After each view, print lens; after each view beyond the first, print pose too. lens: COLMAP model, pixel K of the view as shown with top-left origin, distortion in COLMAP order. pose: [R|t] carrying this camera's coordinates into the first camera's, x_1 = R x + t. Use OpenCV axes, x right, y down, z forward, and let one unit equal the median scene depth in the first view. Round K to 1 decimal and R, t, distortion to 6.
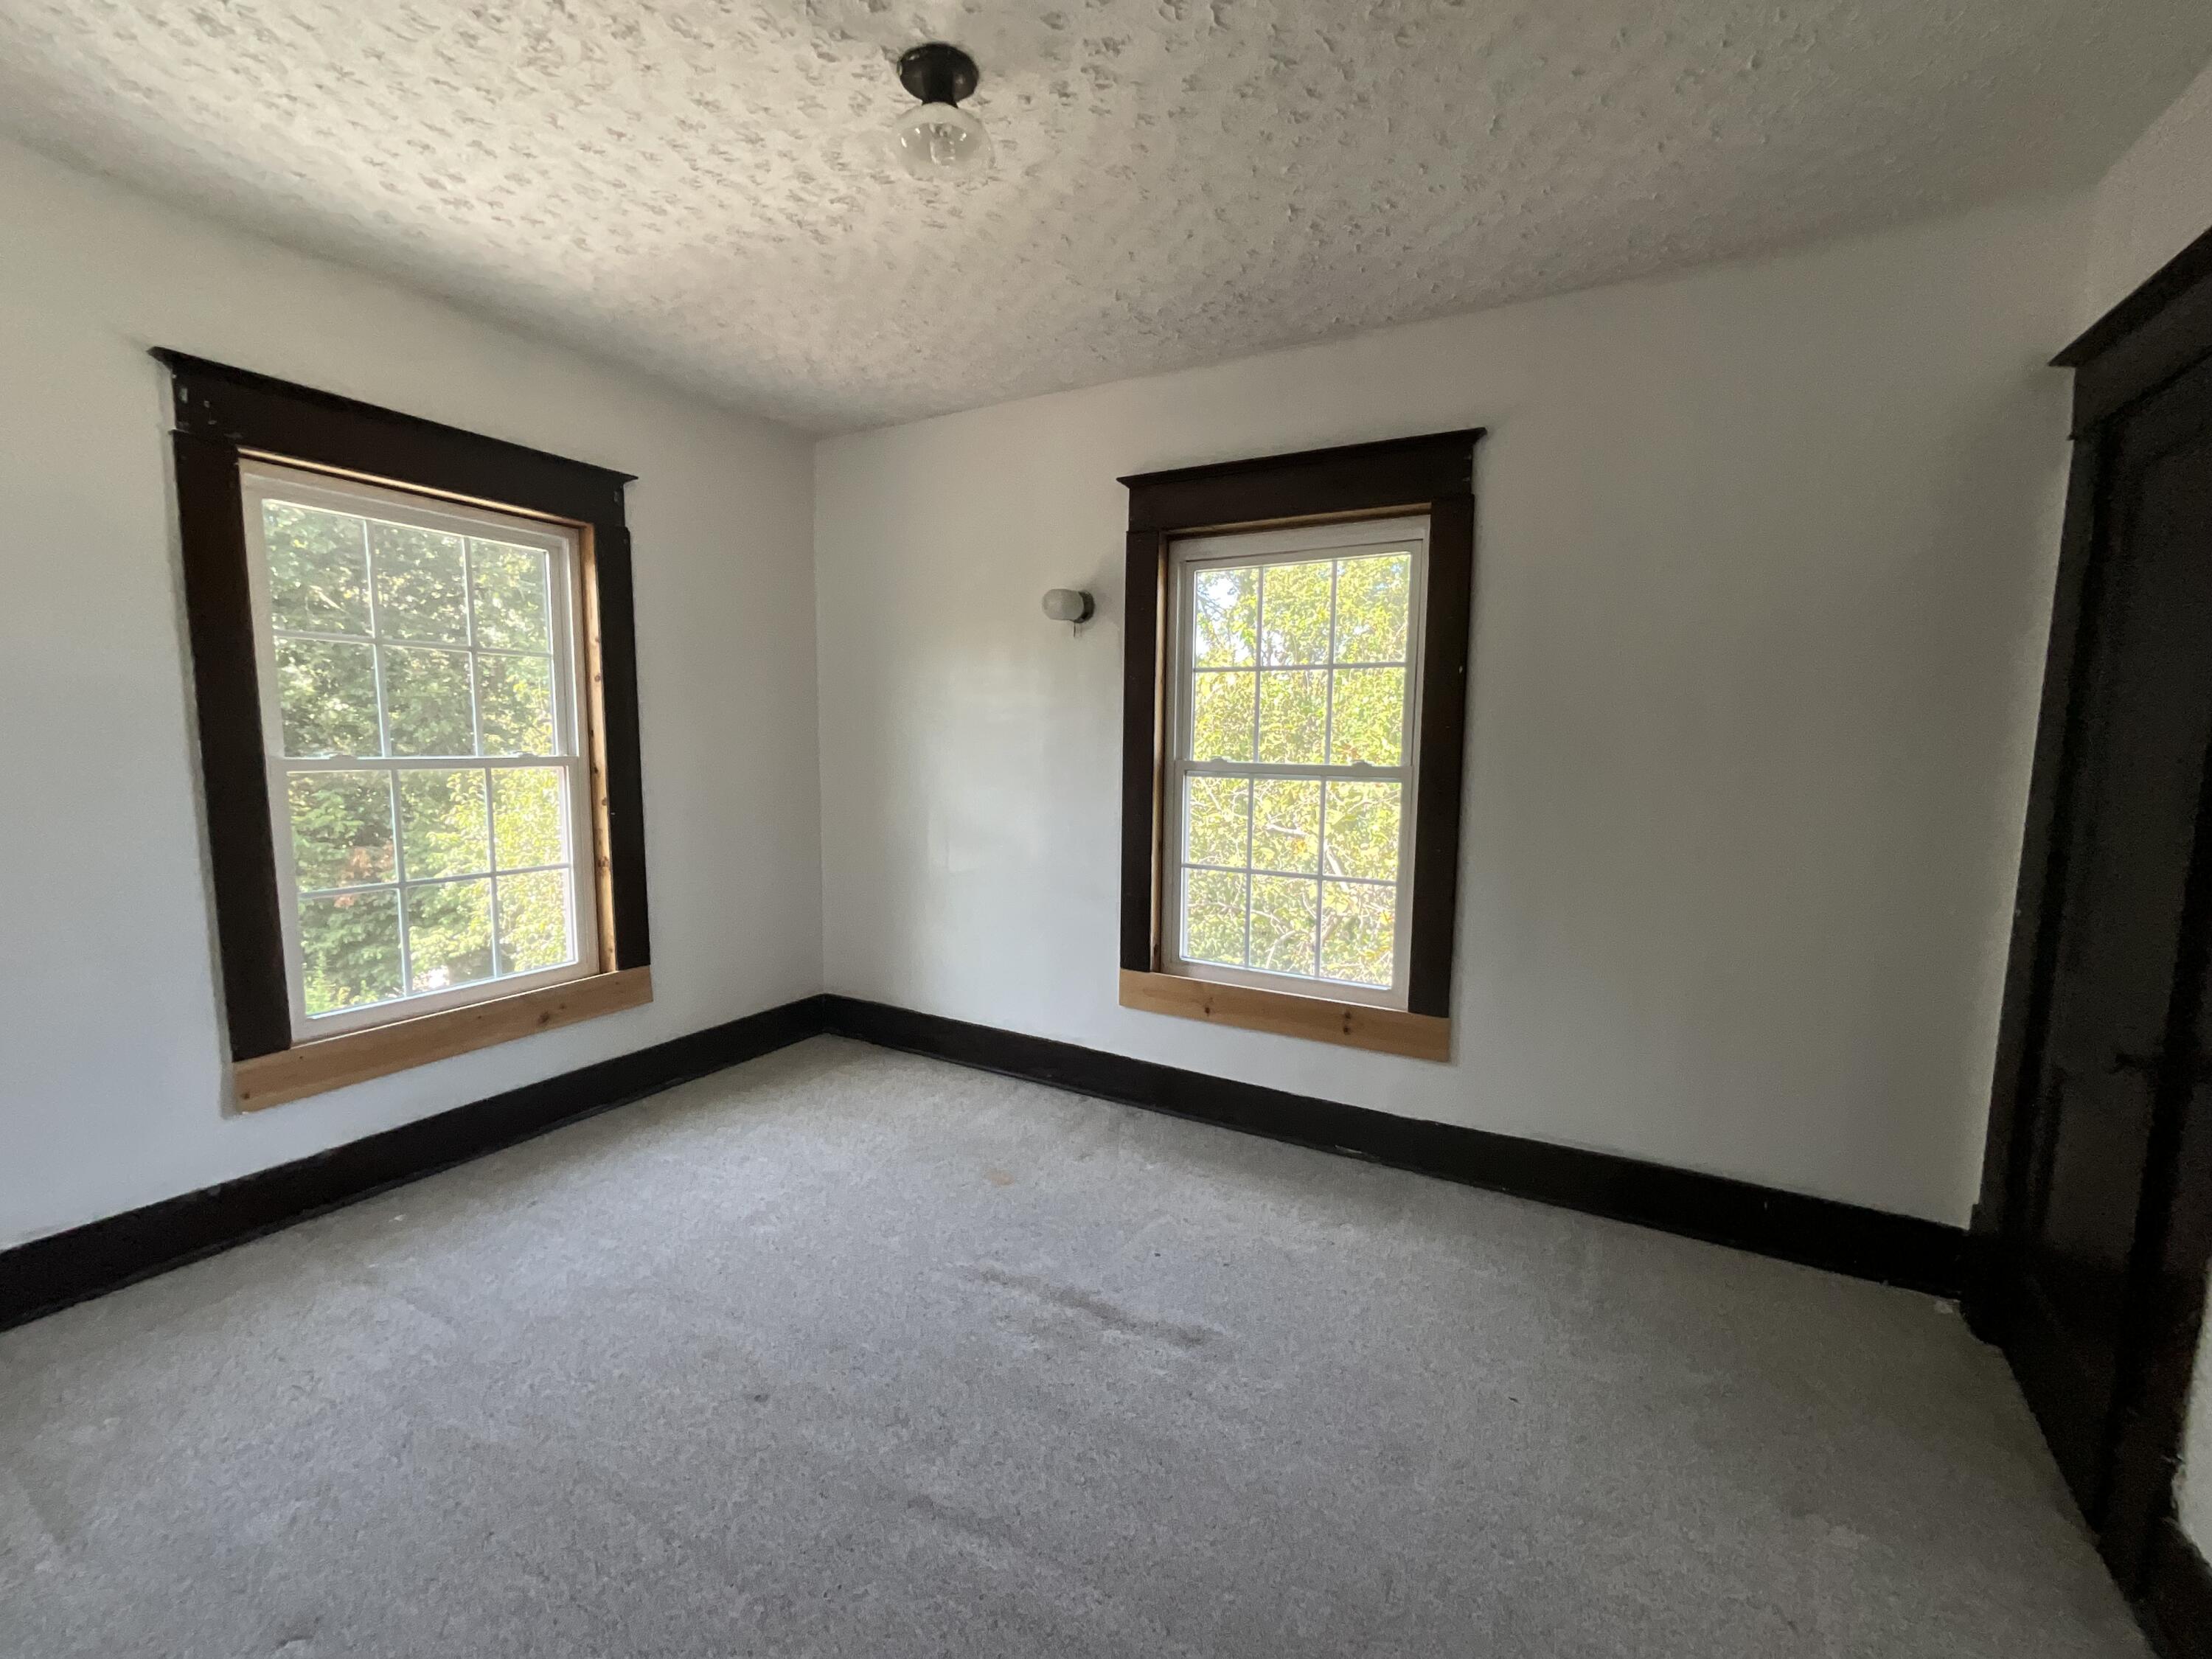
lens RADIAL K [[897.7, 0, 1110.6], [0, 897.7, 829.6], [0, 0, 1]] dist [-0.000007, 0.000556]
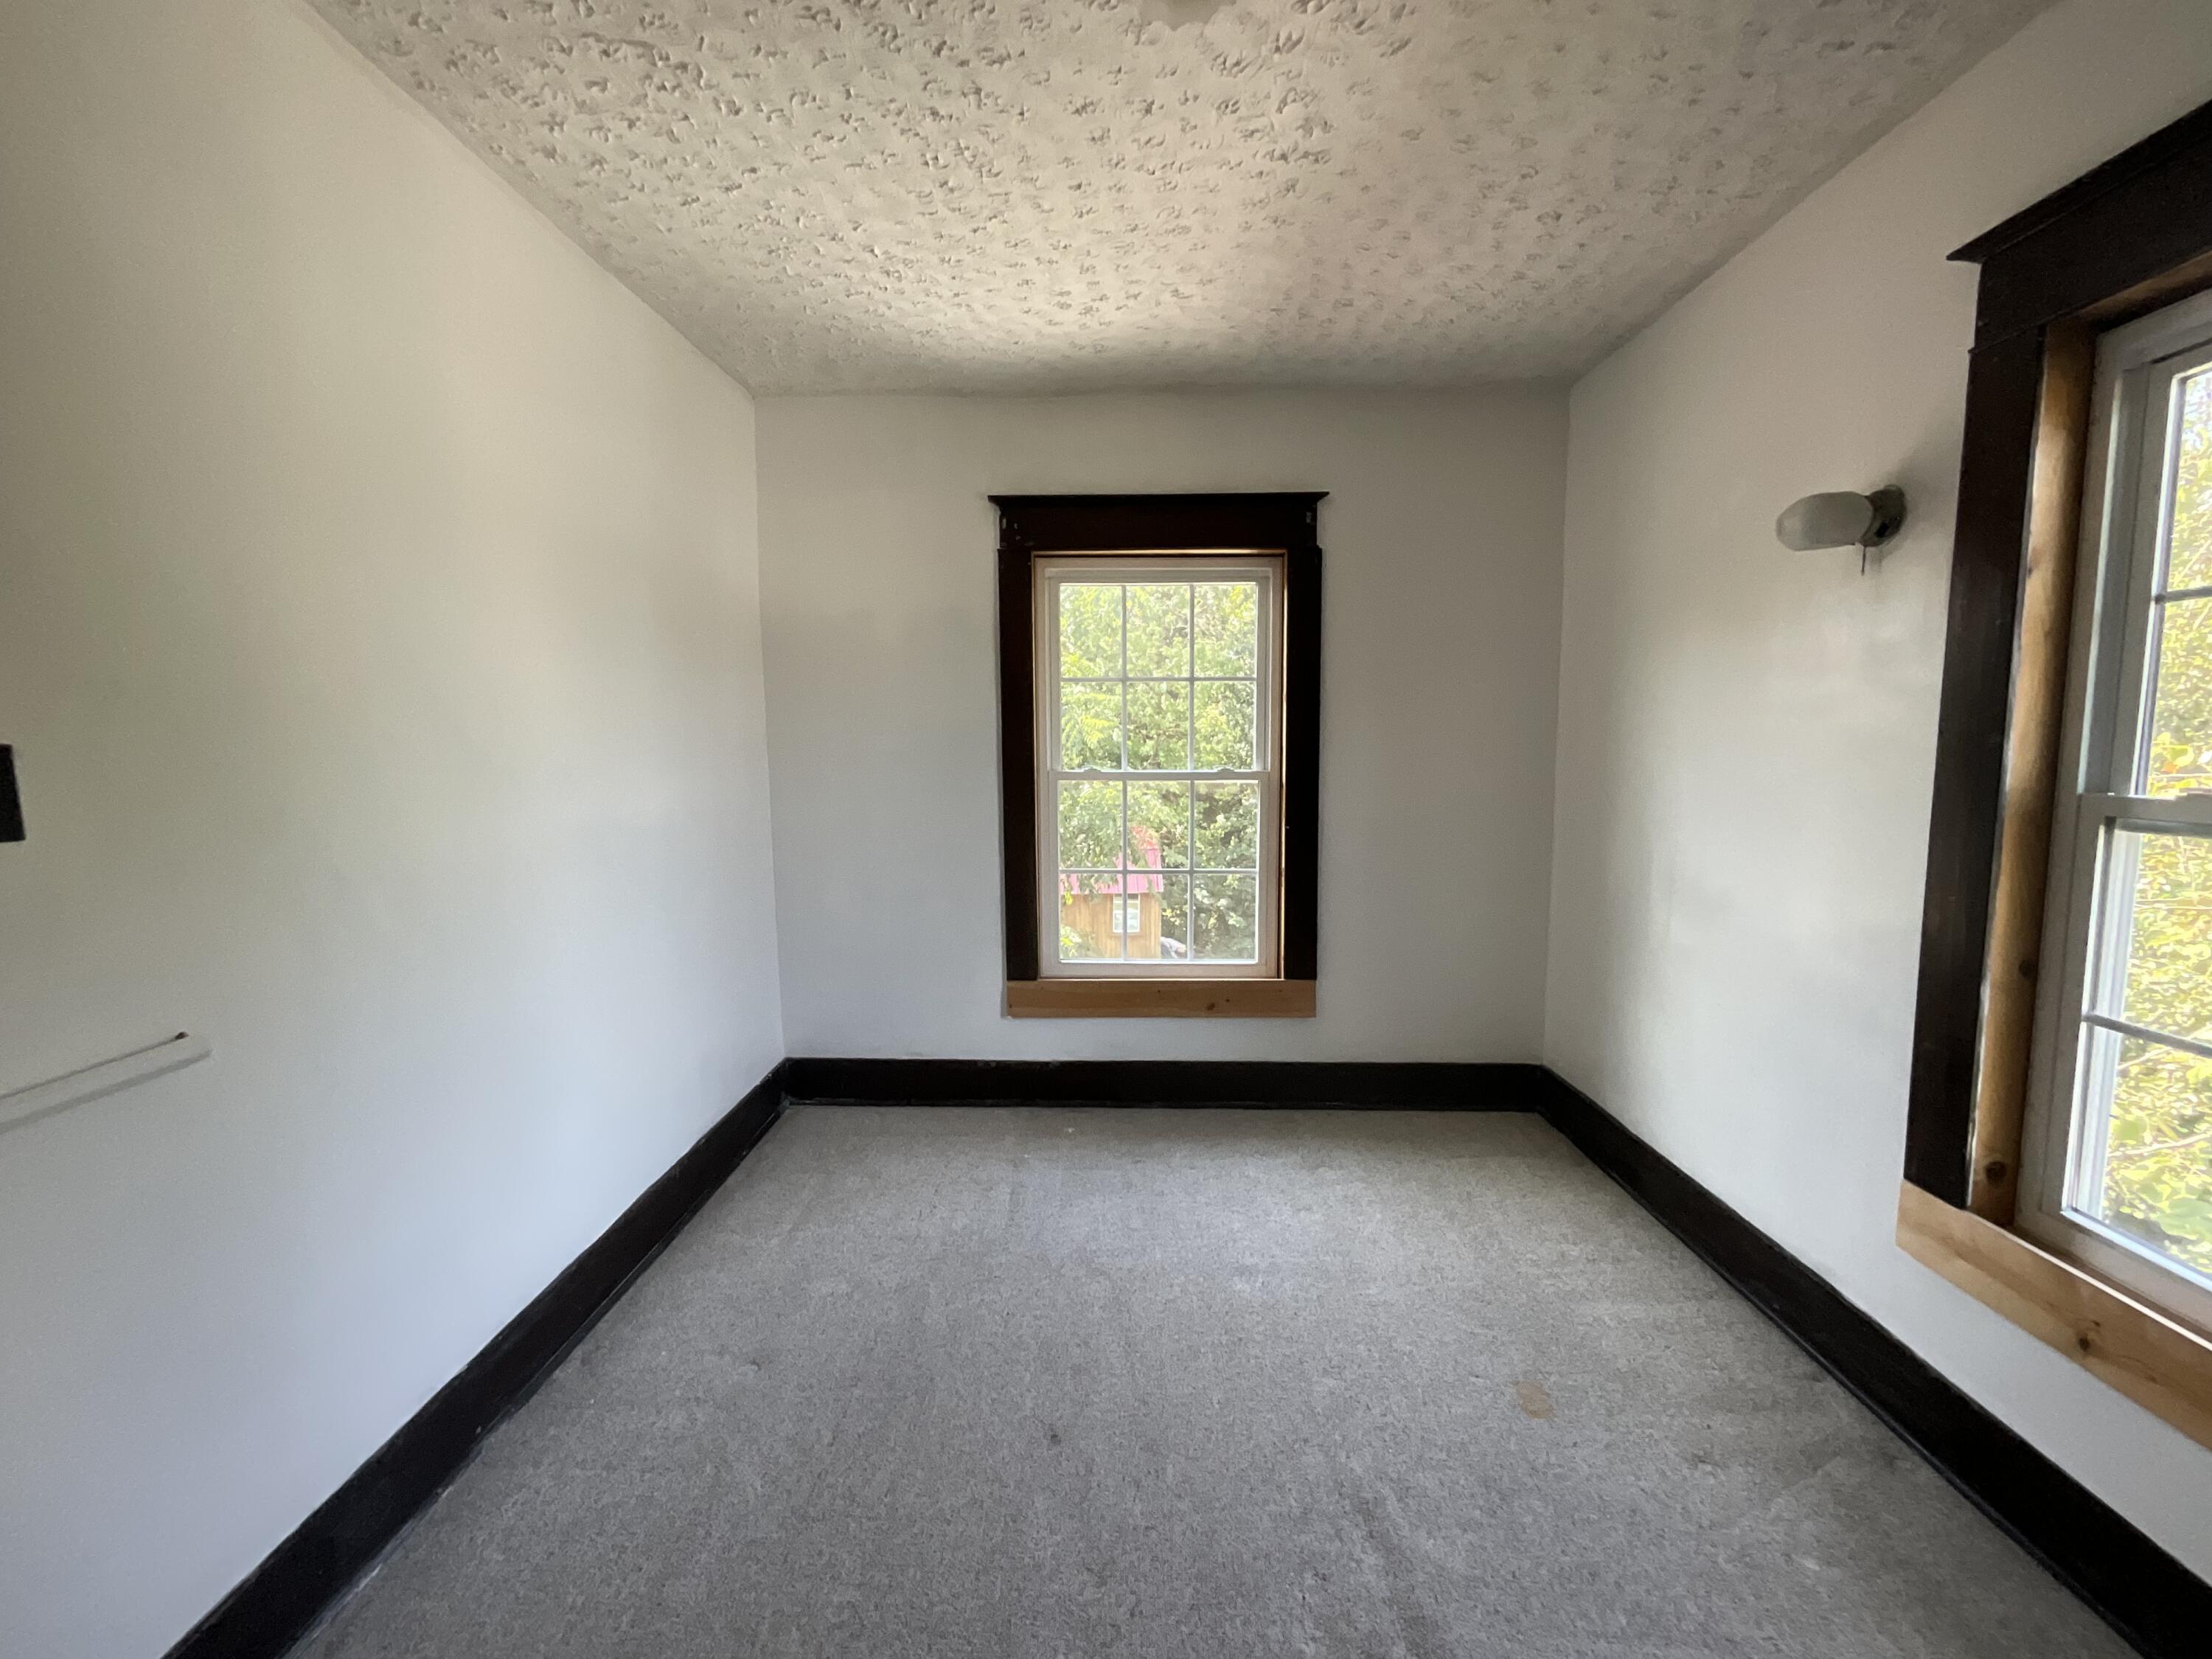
lens RADIAL K [[908.3, 0, 1189.5], [0, 908.3, 833.7], [0, 0, 1]] dist [-0.001570, 0.000480]
pose [[0.464356, 0.074058, -0.882547, 0.328357], [-0.082035, 0.995810, 0.040399, -0.045232], [0.881841, 0.053640, 0.468485, 0.423451]]
